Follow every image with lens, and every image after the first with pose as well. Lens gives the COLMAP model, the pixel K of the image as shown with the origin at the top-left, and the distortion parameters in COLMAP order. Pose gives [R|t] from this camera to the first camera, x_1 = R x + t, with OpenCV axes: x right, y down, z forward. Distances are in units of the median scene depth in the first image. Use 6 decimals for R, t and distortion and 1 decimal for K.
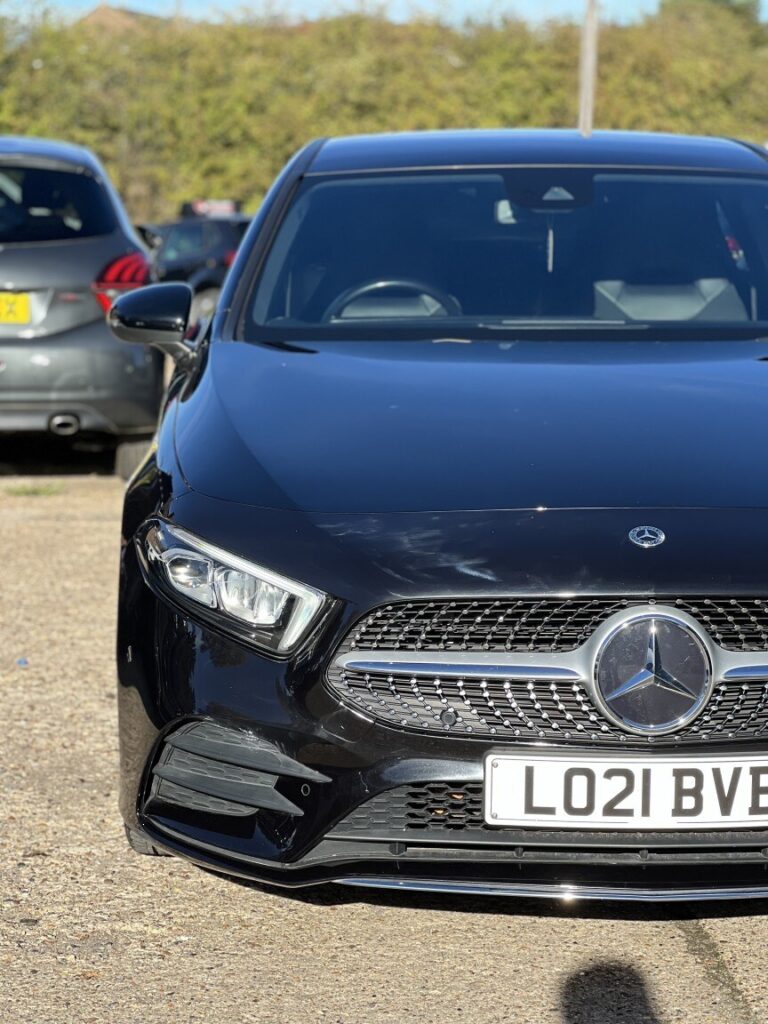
lens RADIAL K [[2324.9, 0, 392.6], [0, 2324.9, 534.0], [0, 0, 1]] dist [0.031689, 3.326393]
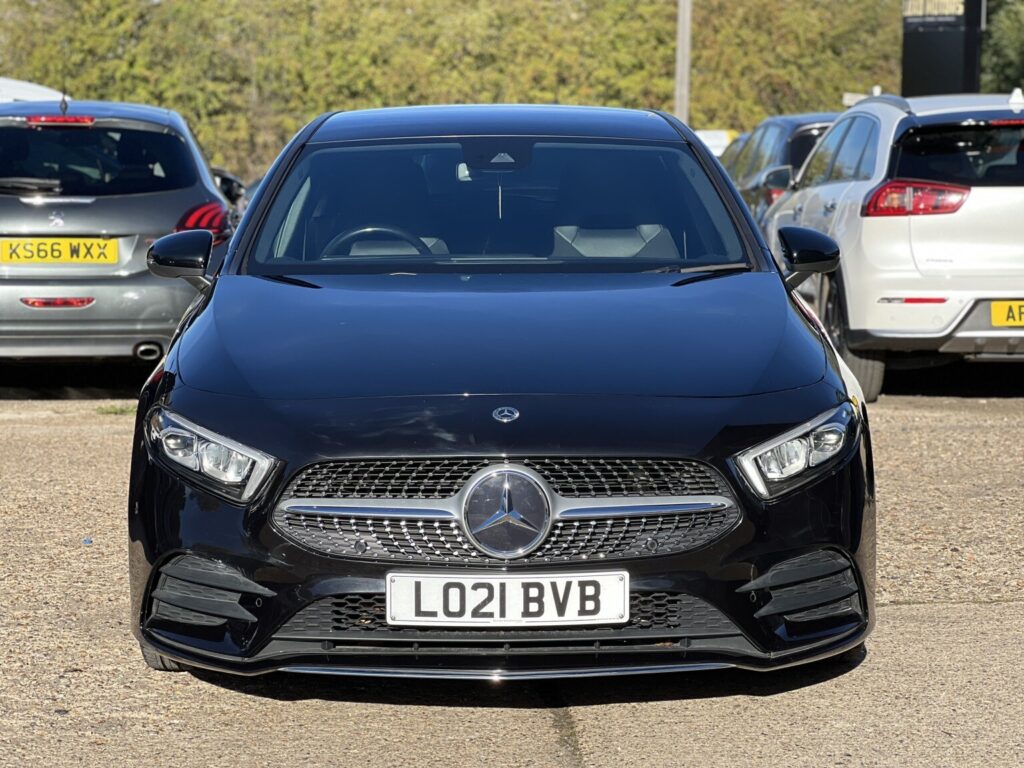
lens RADIAL K [[2324.9, 0, 512.0], [0, 2324.9, 384.0], [0, 0, 1]] dist [0.031689, 3.326393]
pose [[0.999944, -0.004085, -0.009757, 0.091792], [0.003699, 0.999221, -0.039283, 0.026993], [0.009910, 0.039245, 0.999180, -0.267456]]
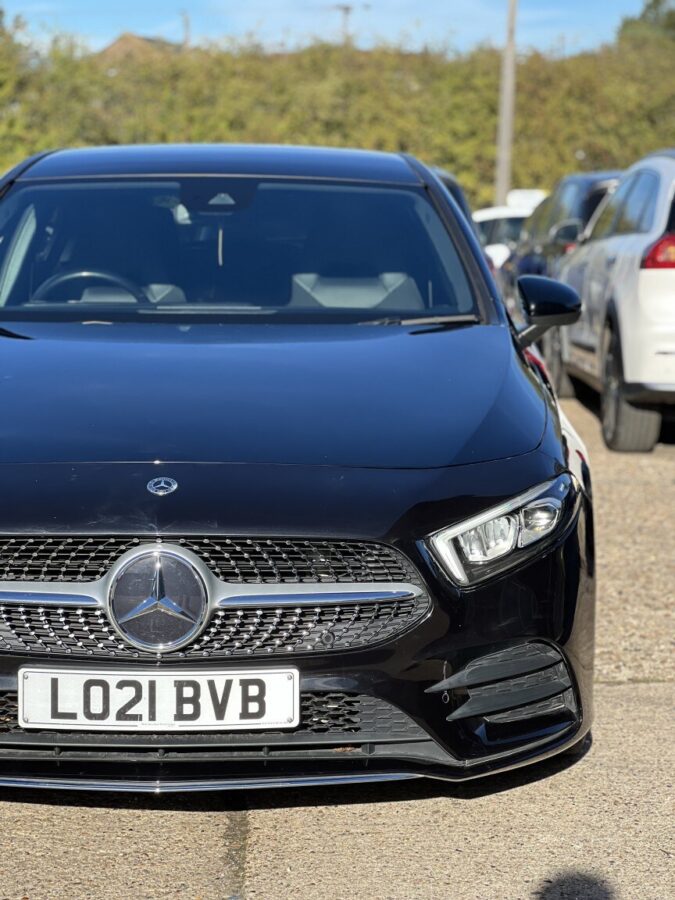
lens RADIAL K [[2043.4, 0, 345.1], [0, 2043.4, 469.3], [0, 0, 1]] dist [0.031689, 3.326393]
pose [[0.999725, 0.010338, -0.021063, 0.163450], [-0.010628, 0.999849, -0.013730, 0.004335], [0.020918, 0.013950, 0.999684, -0.033268]]
